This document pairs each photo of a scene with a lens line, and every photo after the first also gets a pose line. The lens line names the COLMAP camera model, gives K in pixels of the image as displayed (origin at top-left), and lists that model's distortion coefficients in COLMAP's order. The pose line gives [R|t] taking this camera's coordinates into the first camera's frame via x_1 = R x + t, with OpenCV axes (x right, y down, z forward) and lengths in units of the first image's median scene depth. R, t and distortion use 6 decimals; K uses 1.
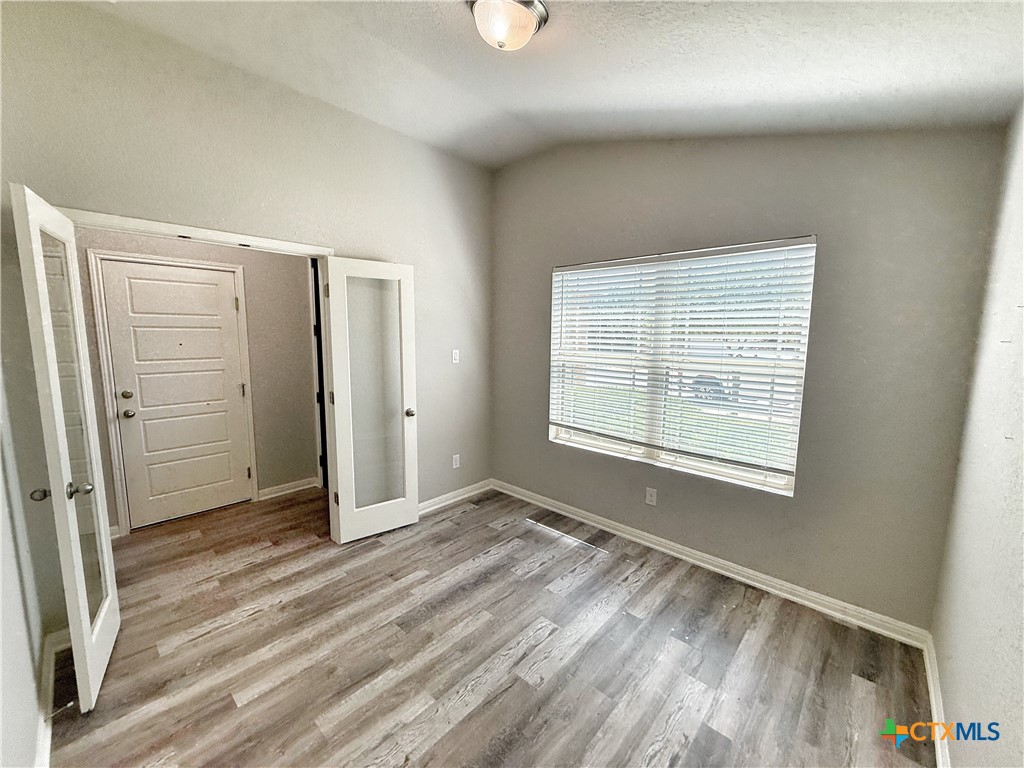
lens RADIAL K [[408.0, 0, 509.5], [0, 408.0, 384.4], [0, 0, 1]] dist [0.004028, 0.000629]
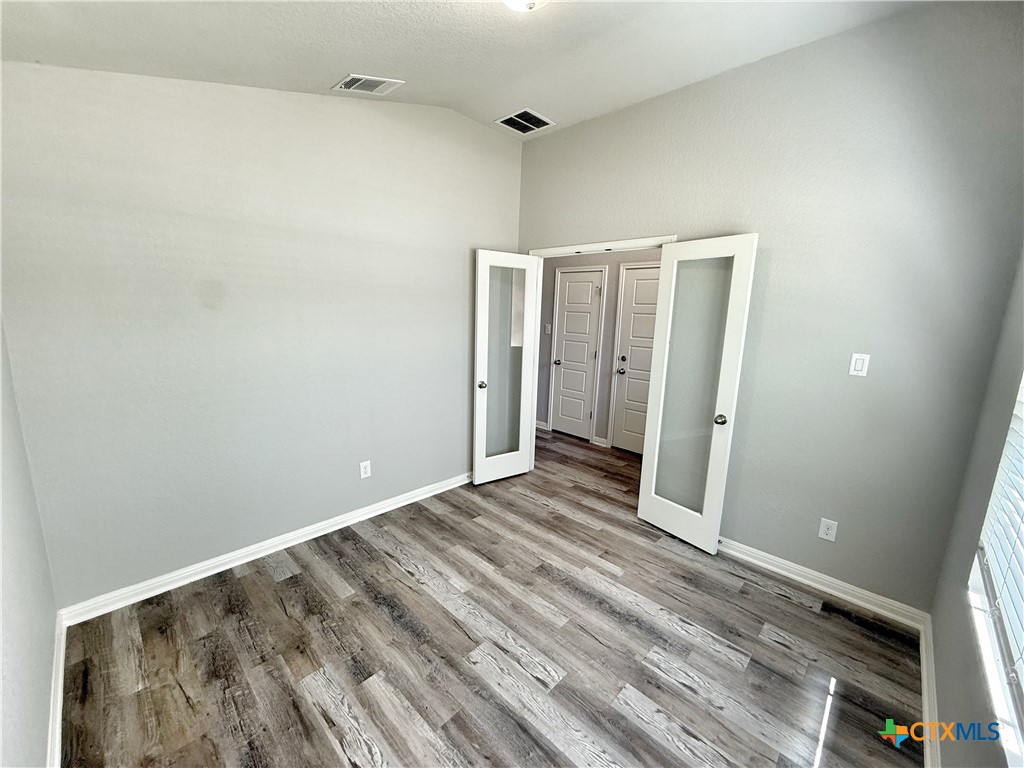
lens RADIAL K [[408.0, 0, 509.5], [0, 408.0, 383.6], [0, 0, 1]] dist [0.004028, 0.000629]
pose [[-0.011191, 0.170965, -0.985214, 0.687671], [-0.158822, 0.972464, 0.170556, -0.090853], [0.987244, 0.158382, 0.016270, 0.699255]]
